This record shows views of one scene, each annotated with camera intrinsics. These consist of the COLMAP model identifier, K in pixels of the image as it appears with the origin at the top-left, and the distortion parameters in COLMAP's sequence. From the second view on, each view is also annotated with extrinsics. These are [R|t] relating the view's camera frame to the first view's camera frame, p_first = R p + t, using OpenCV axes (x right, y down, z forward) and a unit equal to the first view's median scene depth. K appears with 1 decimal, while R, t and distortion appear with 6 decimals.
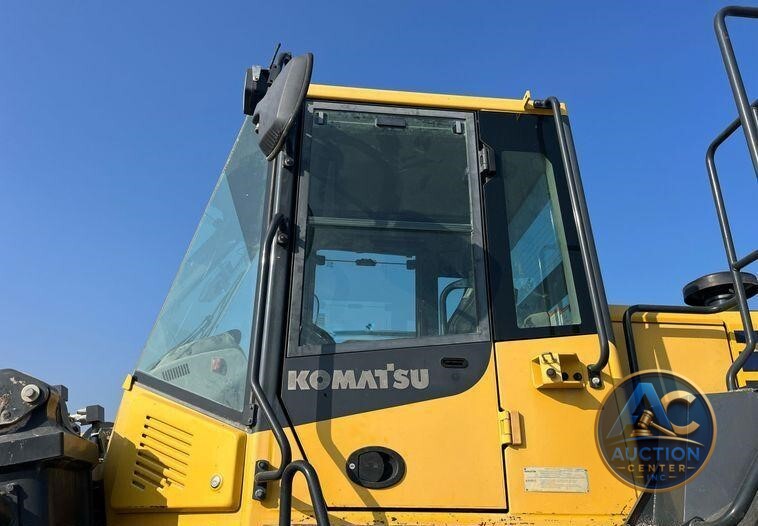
lens RADIAL K [[577.2, 0, 378.6], [0, 577.2, 281.7], [0, 0, 1]] dist [0.053367, -0.076799]
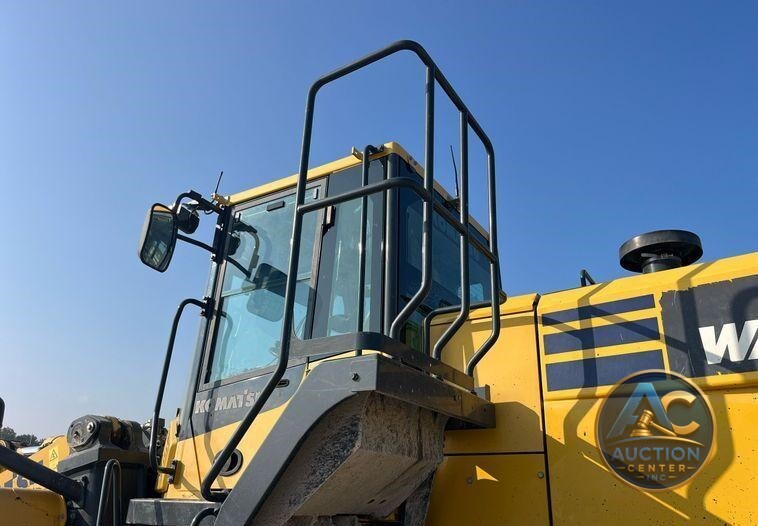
lens RADIAL K [[577.2, 0, 378.6], [0, 577.2, 281.7], [0, 0, 1]] dist [0.053367, -0.076799]
pose [[0.791835, -0.205794, -0.575018, 1.179365], [0.209034, 0.975976, -0.061440, 0.038803], [0.573848, -0.071548, 0.815830, 0.034091]]
